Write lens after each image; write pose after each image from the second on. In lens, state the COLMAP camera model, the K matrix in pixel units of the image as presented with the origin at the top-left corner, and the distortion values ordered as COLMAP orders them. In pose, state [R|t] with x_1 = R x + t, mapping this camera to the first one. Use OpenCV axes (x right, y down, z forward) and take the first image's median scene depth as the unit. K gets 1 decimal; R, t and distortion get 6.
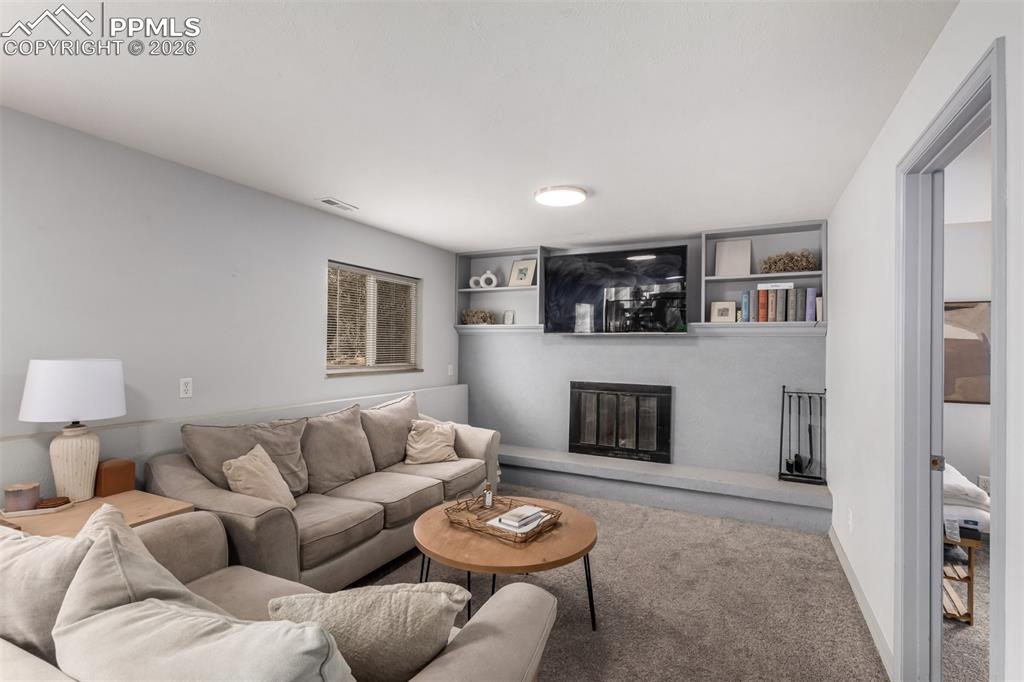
lens RADIAL K [[476.0, 0, 512.3], [0, 476.0, 344.7], [0, 0, 1]] dist [0.005198, -0.000557]
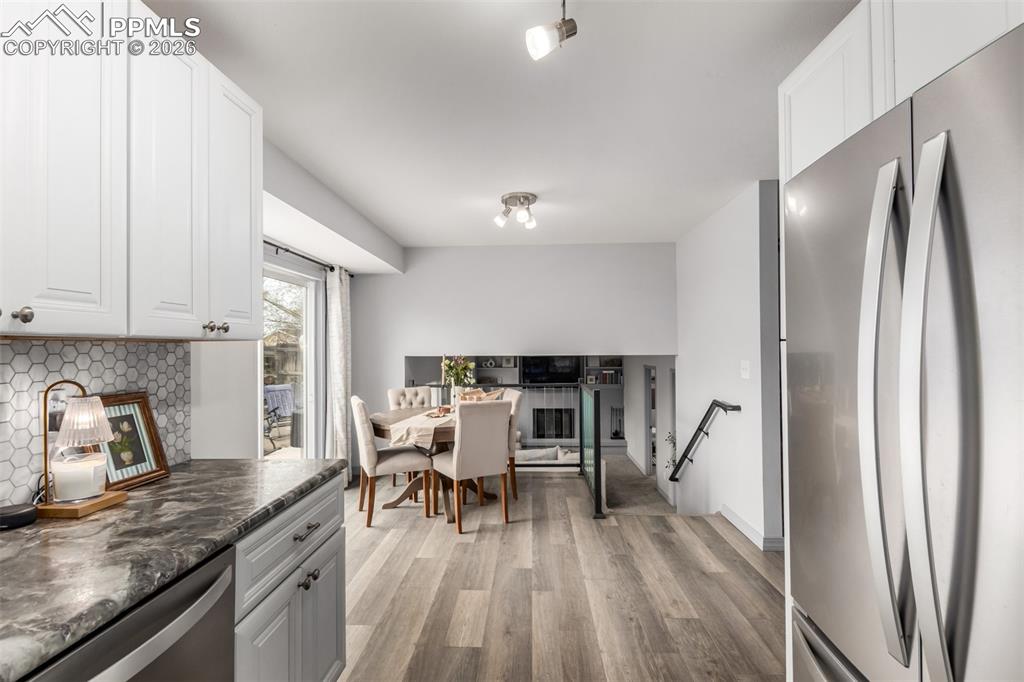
lens RADIAL K [[476.0, 0, 511.1], [0, 476.0, 343.0], [0, 0, 1]] dist [0.005198, -0.000557]
pose [[0.914031, -0.015167, 0.405361, -1.055562], [0.016564, 0.999863, 0.000063, -0.283635], [-0.405307, 0.006656, 0.914156, -1.277084]]
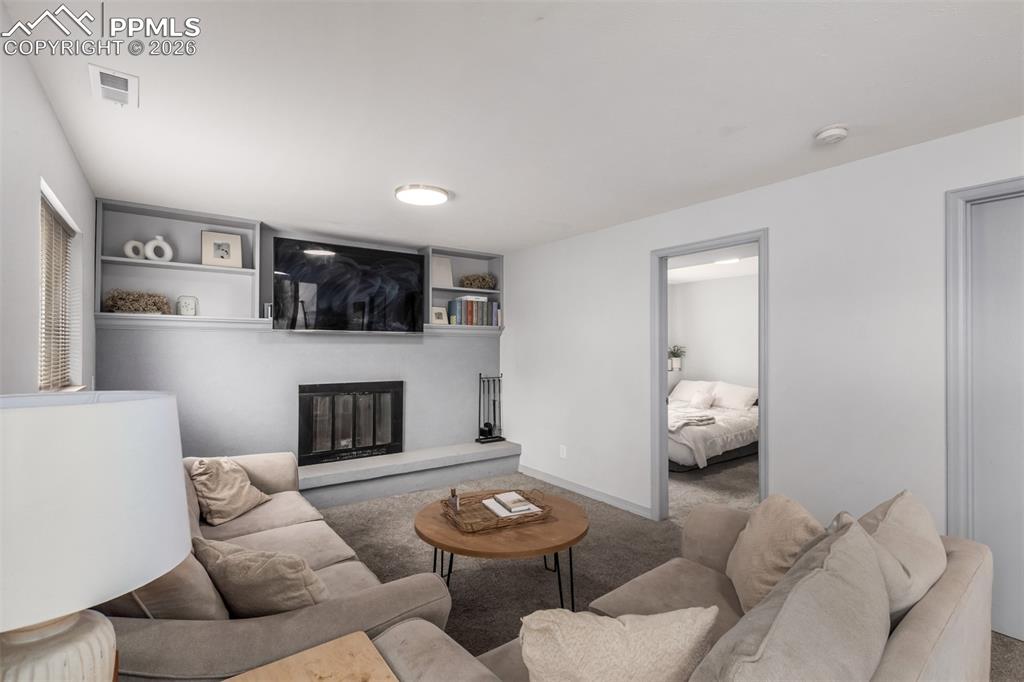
lens RADIAL K [[476.0, 0, 510.4], [0, 476.0, 342.1], [0, 0, 1]] dist [0.005198, -0.000557]
pose [[0.456854, -0.002294, 0.889539, -0.540372], [-0.000458, 0.999996, 0.002814, -0.005104], [-0.889542, -0.001693, 0.456851, 0.288093]]
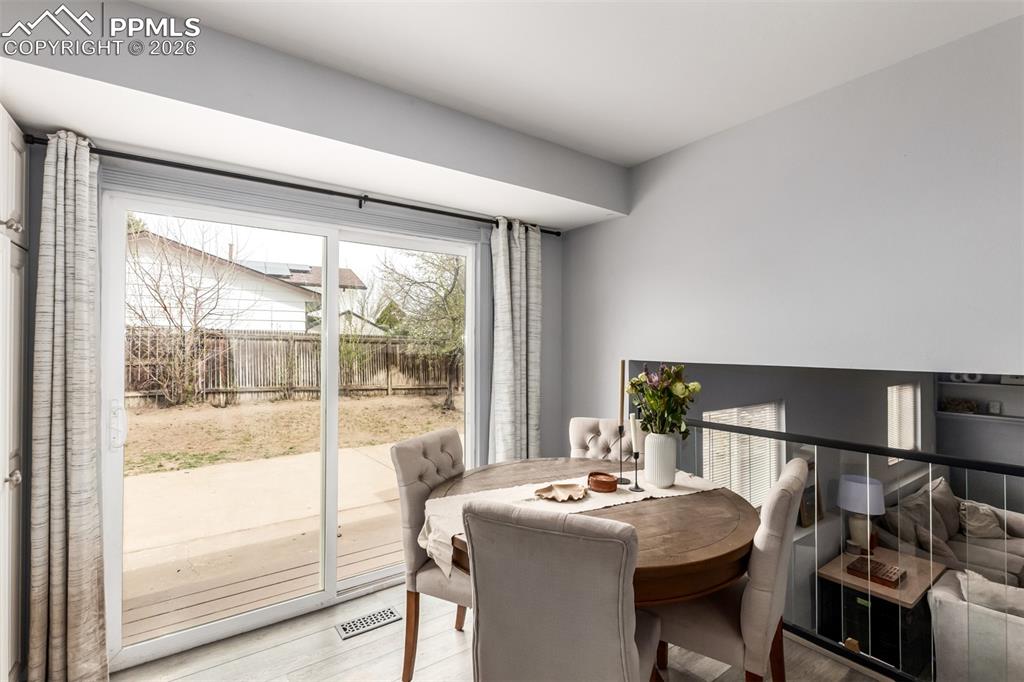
lens RADIAL K [[476.0, 0, 509.7], [0, 476.0, 343.8], [0, 0, 1]] dist [0.005198, -0.000557]
pose [[0.878778, -0.014707, -0.477005, -0.639966], [0.012861, 0.999892, -0.007136, -0.275501], [0.477058, 0.000137, 0.878872, -0.743813]]
